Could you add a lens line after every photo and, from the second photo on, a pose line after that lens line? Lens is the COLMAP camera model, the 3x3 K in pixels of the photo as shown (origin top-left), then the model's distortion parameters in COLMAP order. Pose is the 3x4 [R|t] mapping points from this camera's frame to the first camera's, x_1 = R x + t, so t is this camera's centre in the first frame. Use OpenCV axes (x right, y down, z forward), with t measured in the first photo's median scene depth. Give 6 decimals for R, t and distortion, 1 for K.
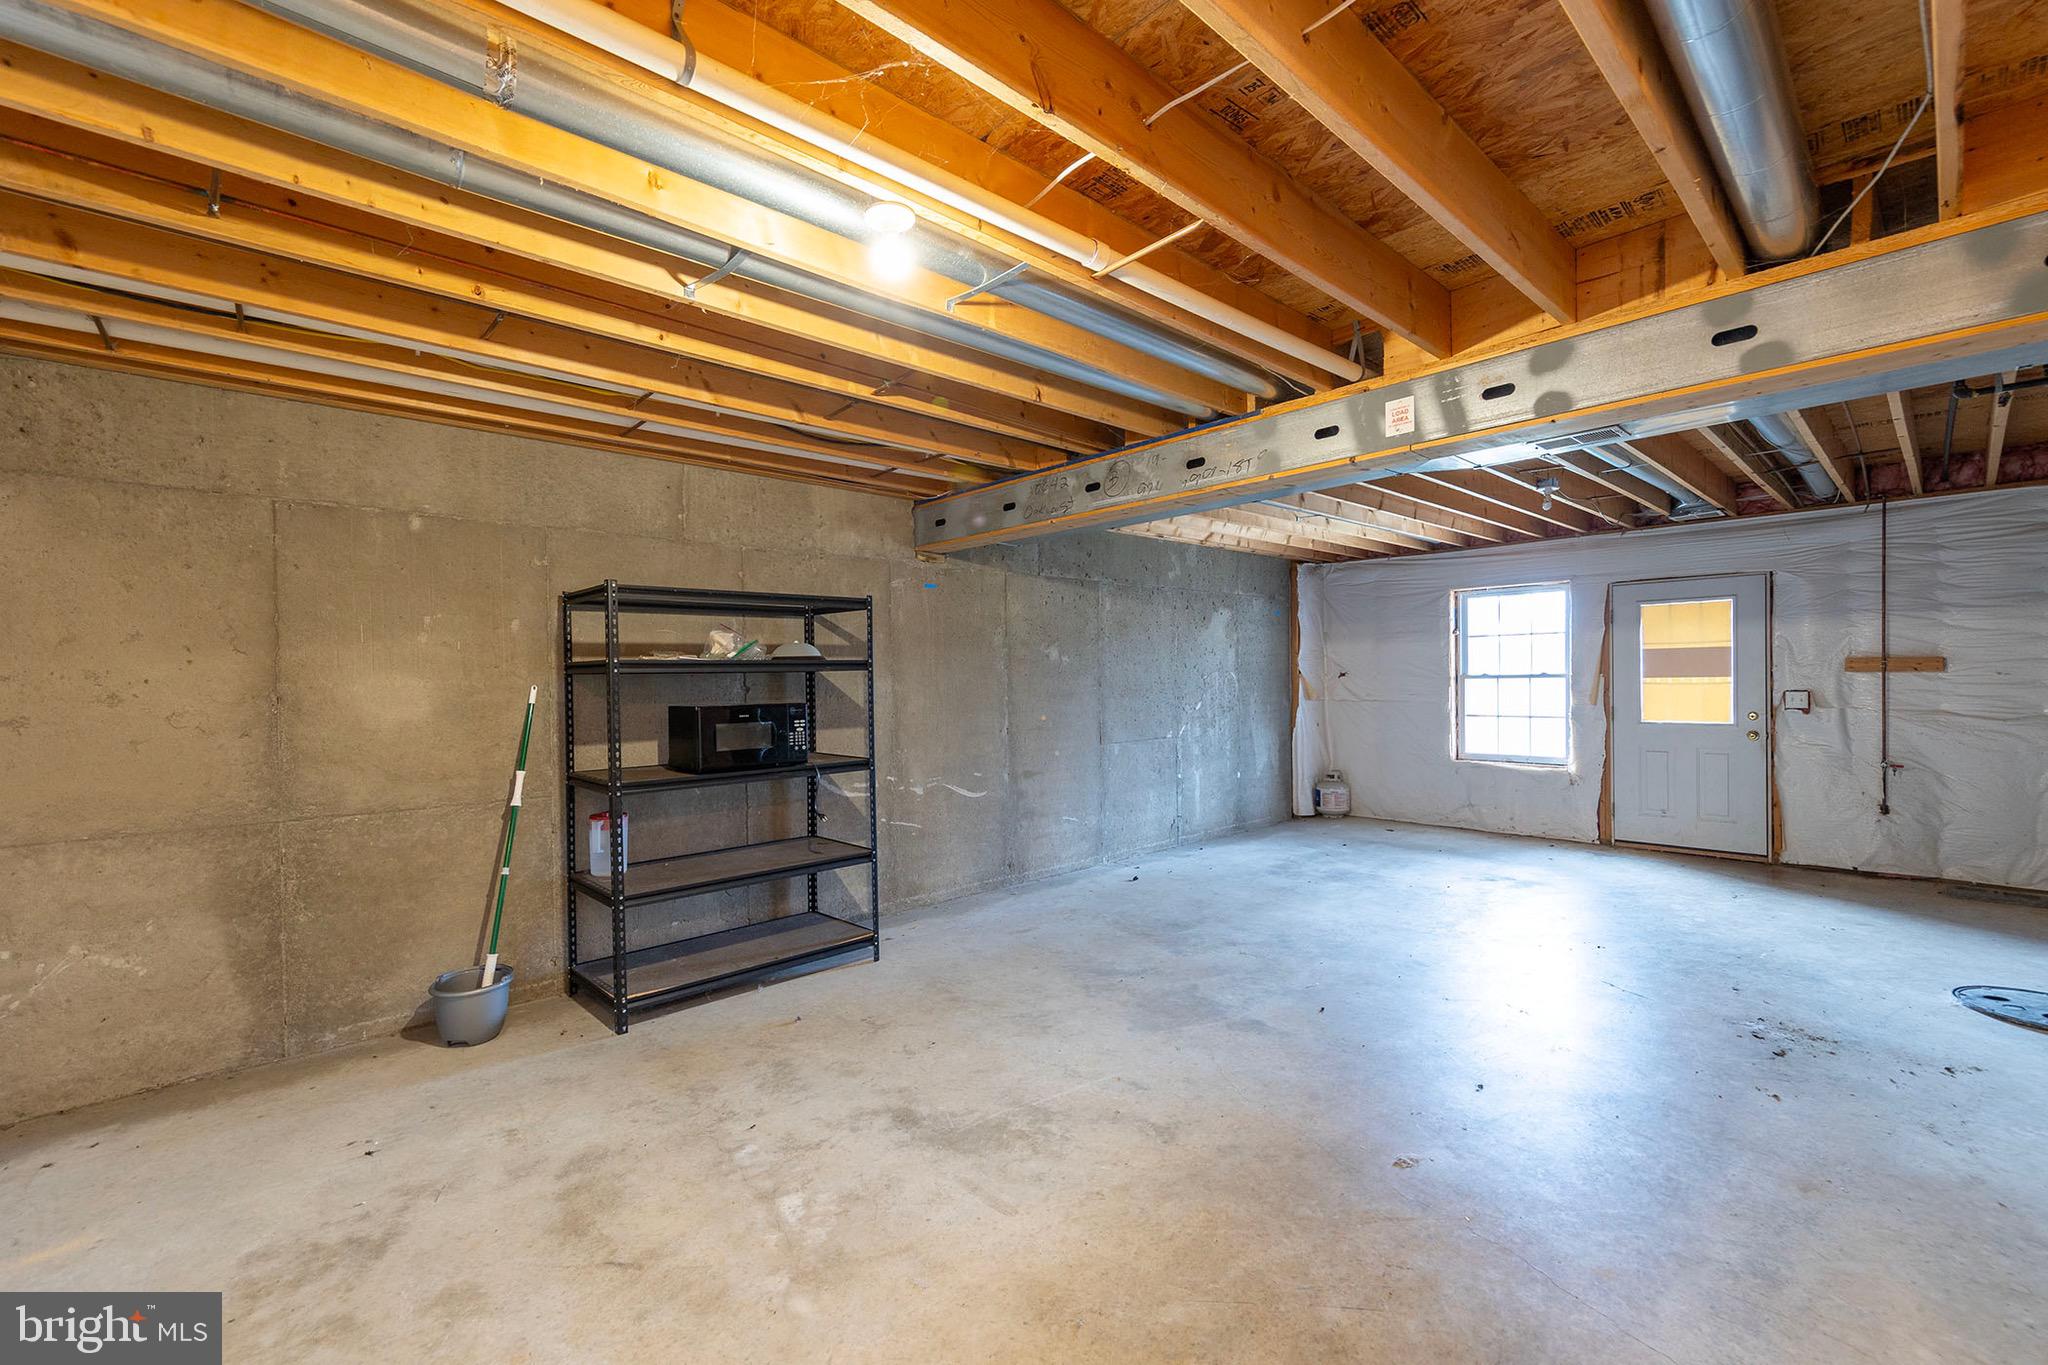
lens RADIAL K [[858.6, 0, 1035.9], [0, 858.6, 679.9], [0, 0, 1]] dist [0.005862, -0.000191]
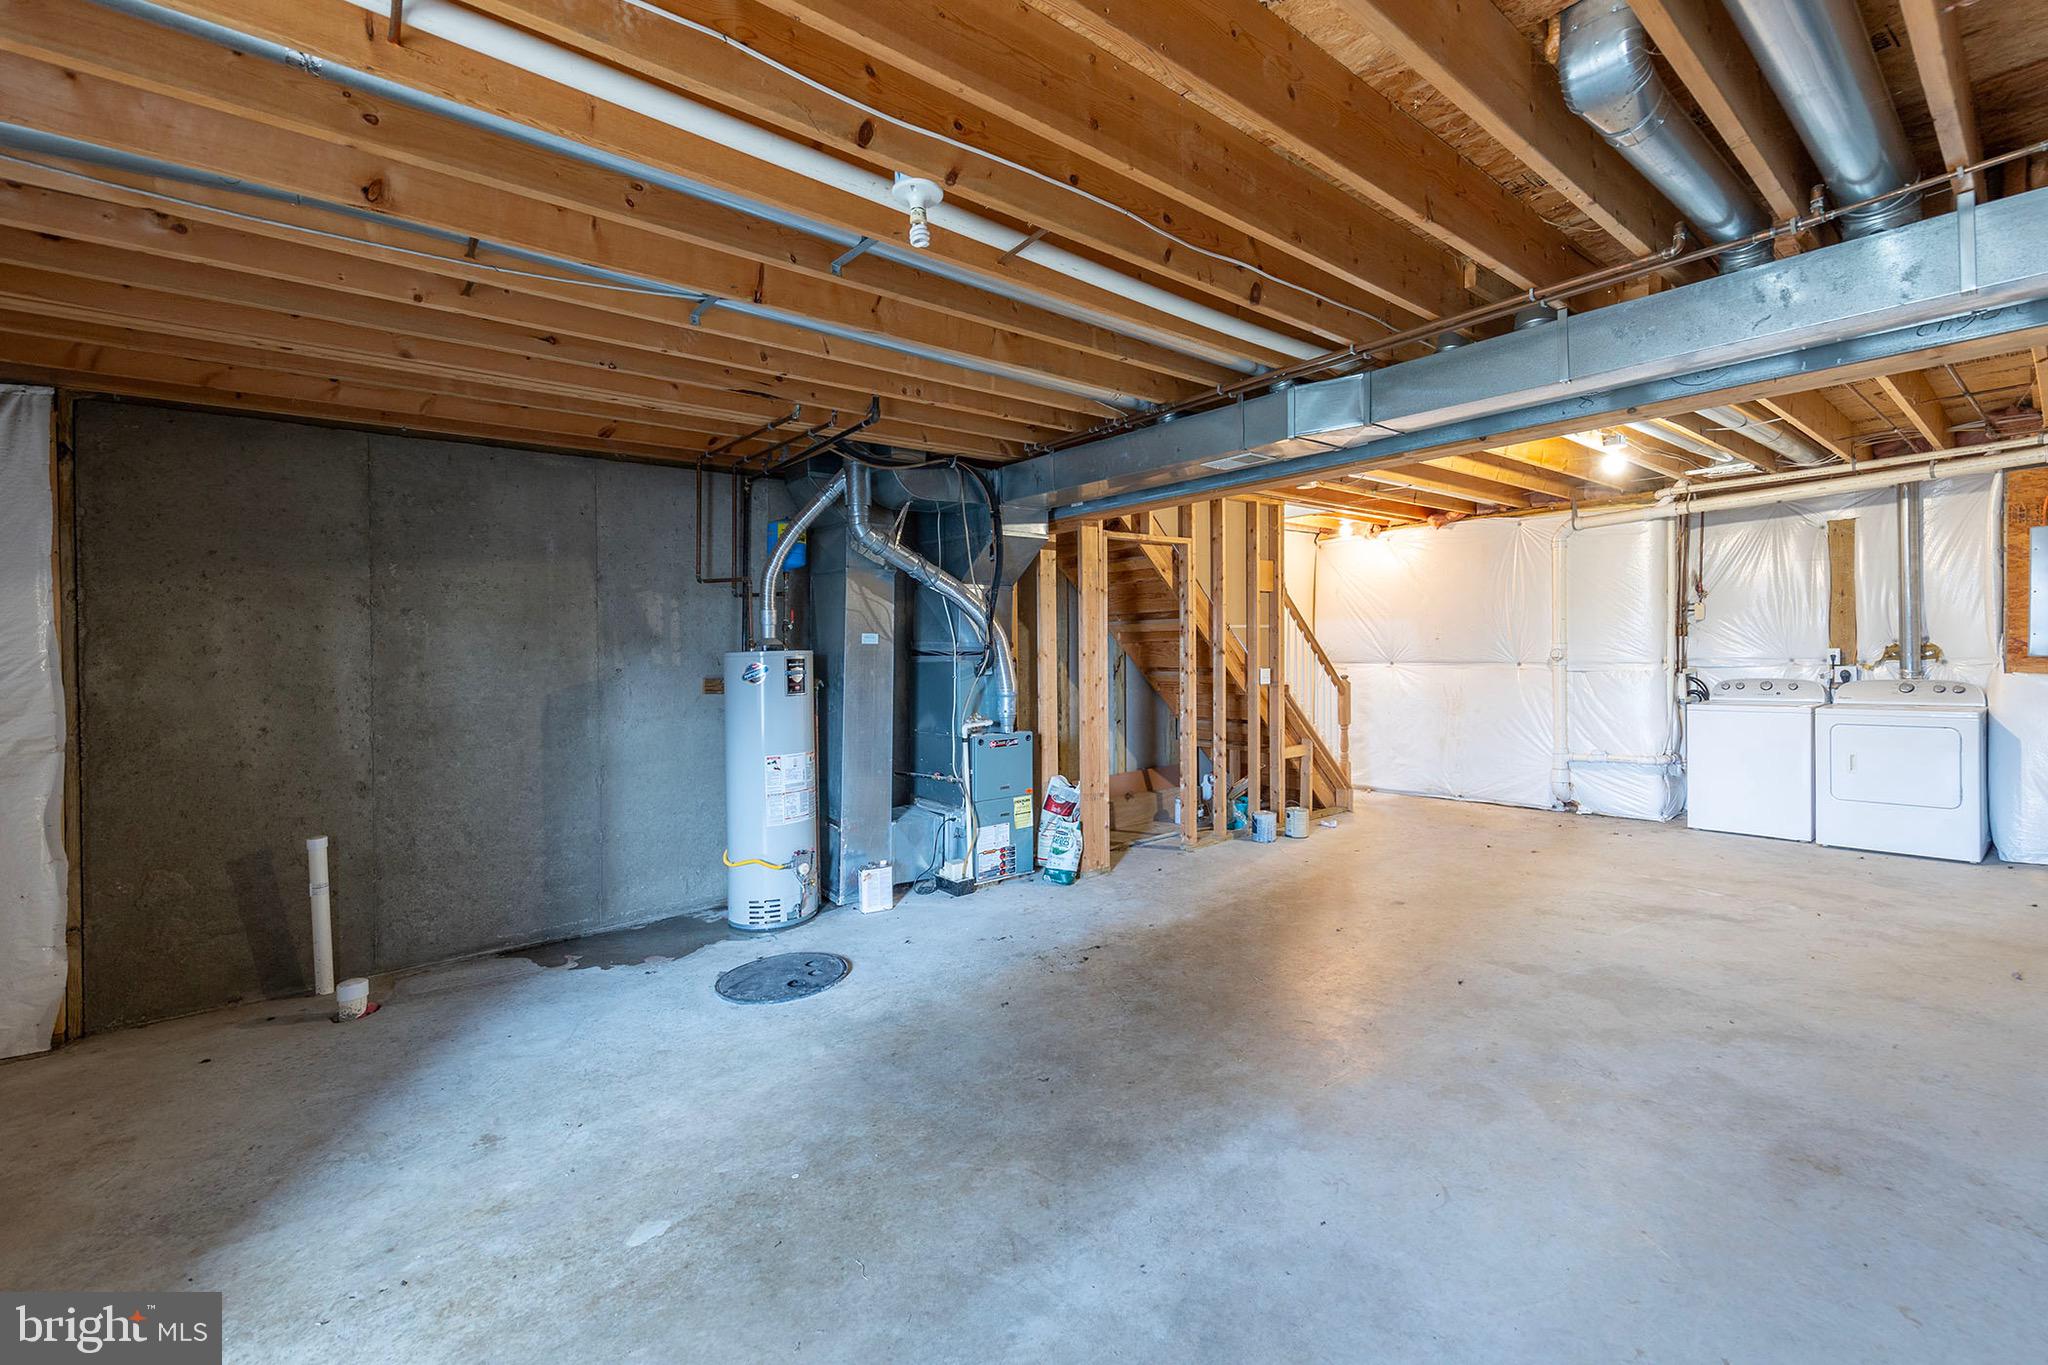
lens RADIAL K [[884.2, 0, 1032.5], [0, 884.2, 649.6], [0, 0, 1]] dist [0.006985, -0.000417]
pose [[-0.997531, 0.040964, 0.057040, 0.461223], [0.041319, 0.999133, 0.005050, -0.015964], [-0.056783, 0.007394, -0.998359, 1.253484]]
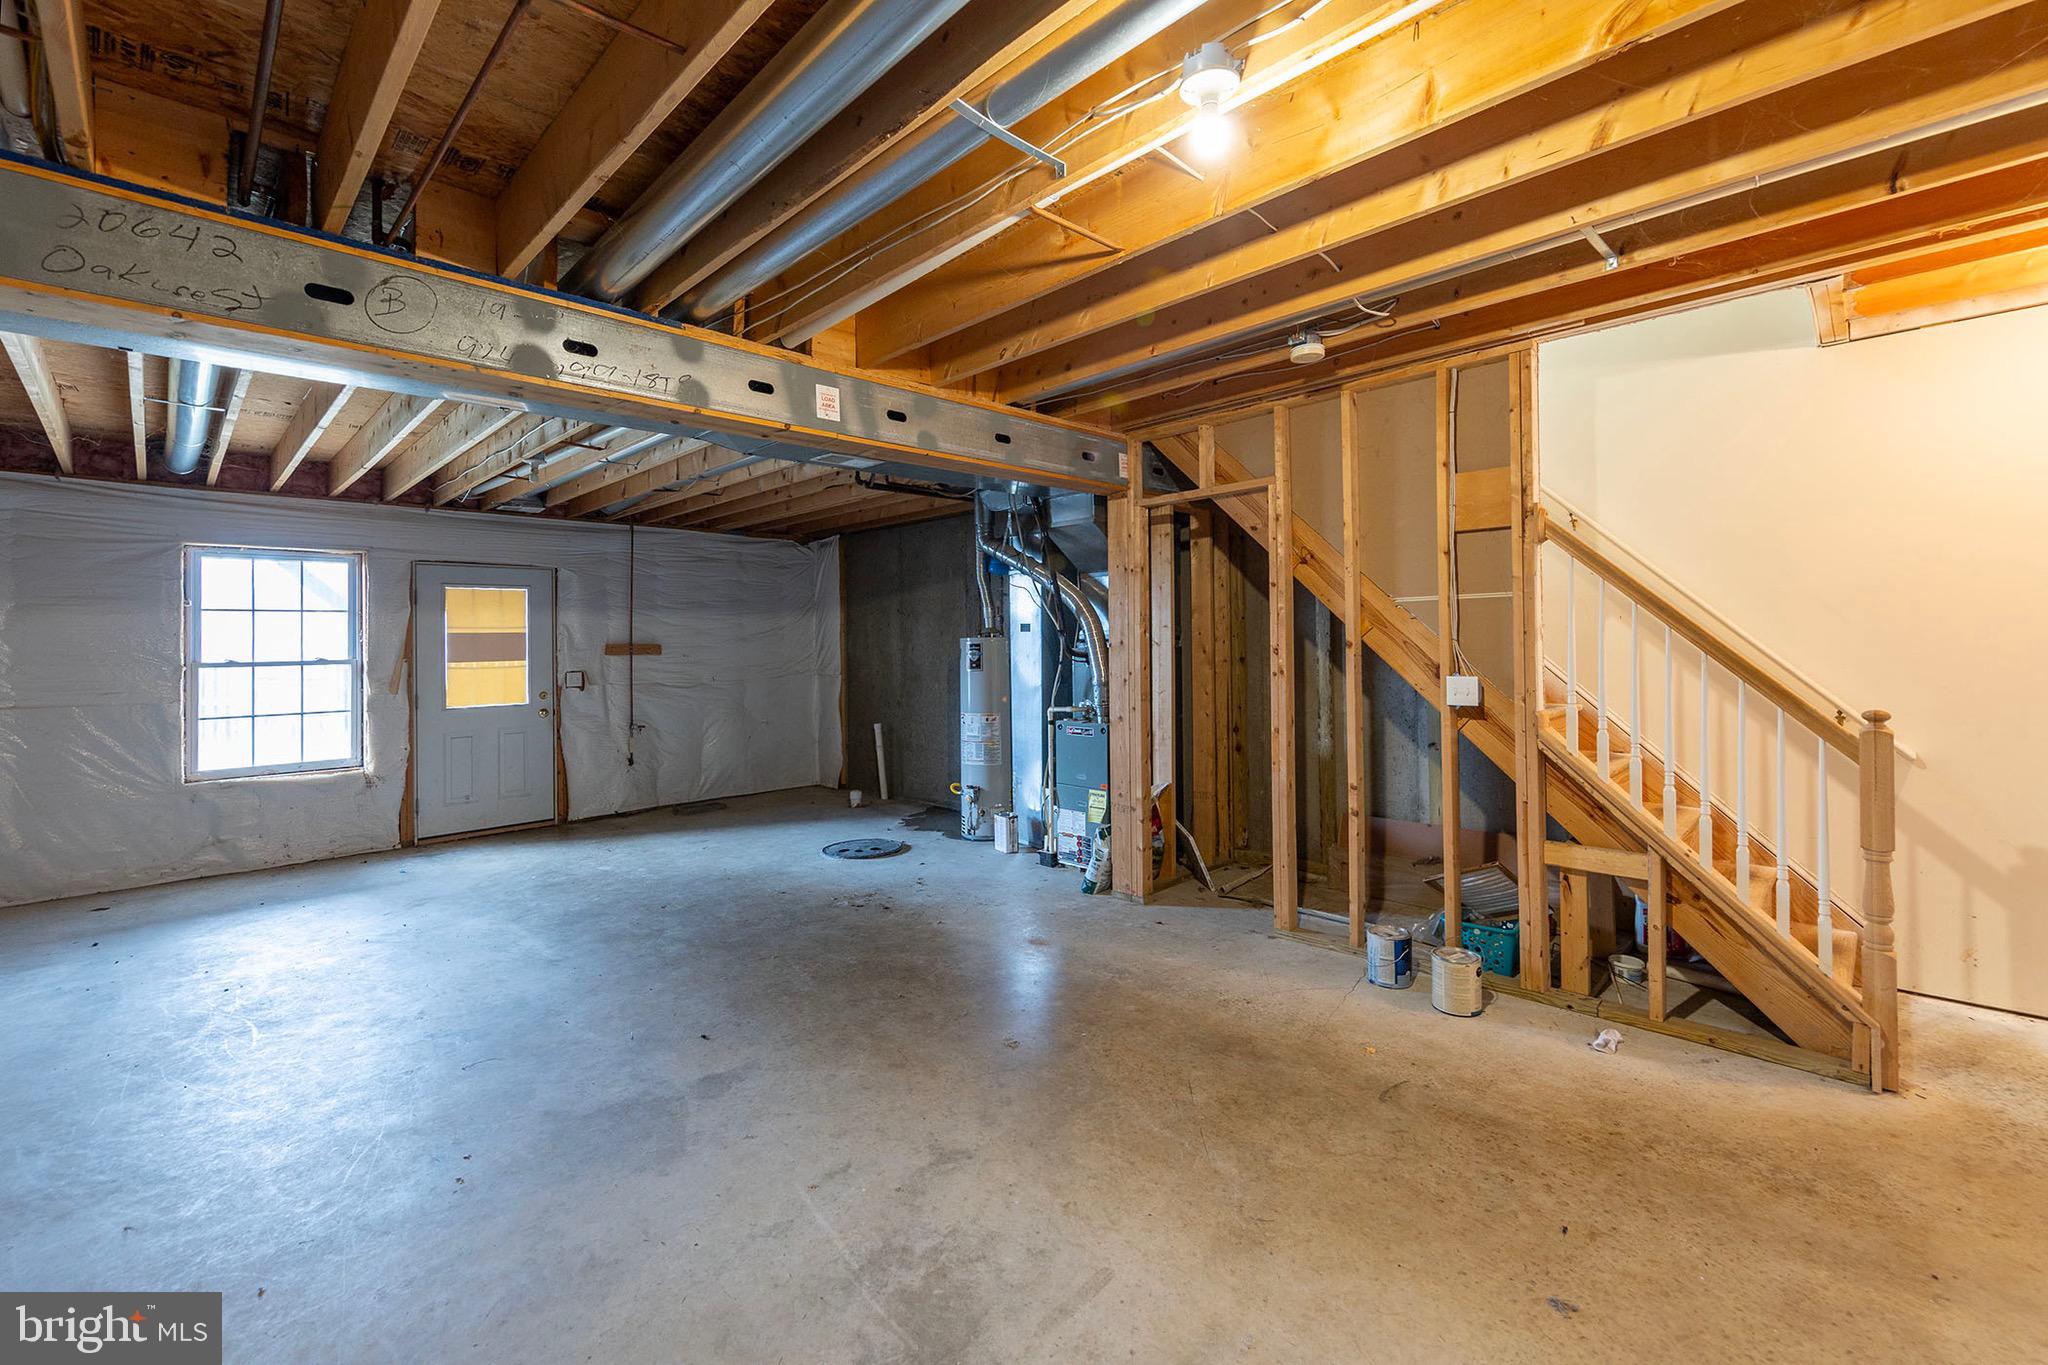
lens RADIAL K [[874.8, 0, 1046.1], [0, 874.8, 634.6], [0, 0, 1]] dist [0.005115, 0.000119]
pose [[-0.050256, 0.025583, 0.998409, -0.350340], [0.021391, 0.999470, -0.024533, 0.005073], [-0.998507, 0.020124, -0.050777, 0.424862]]
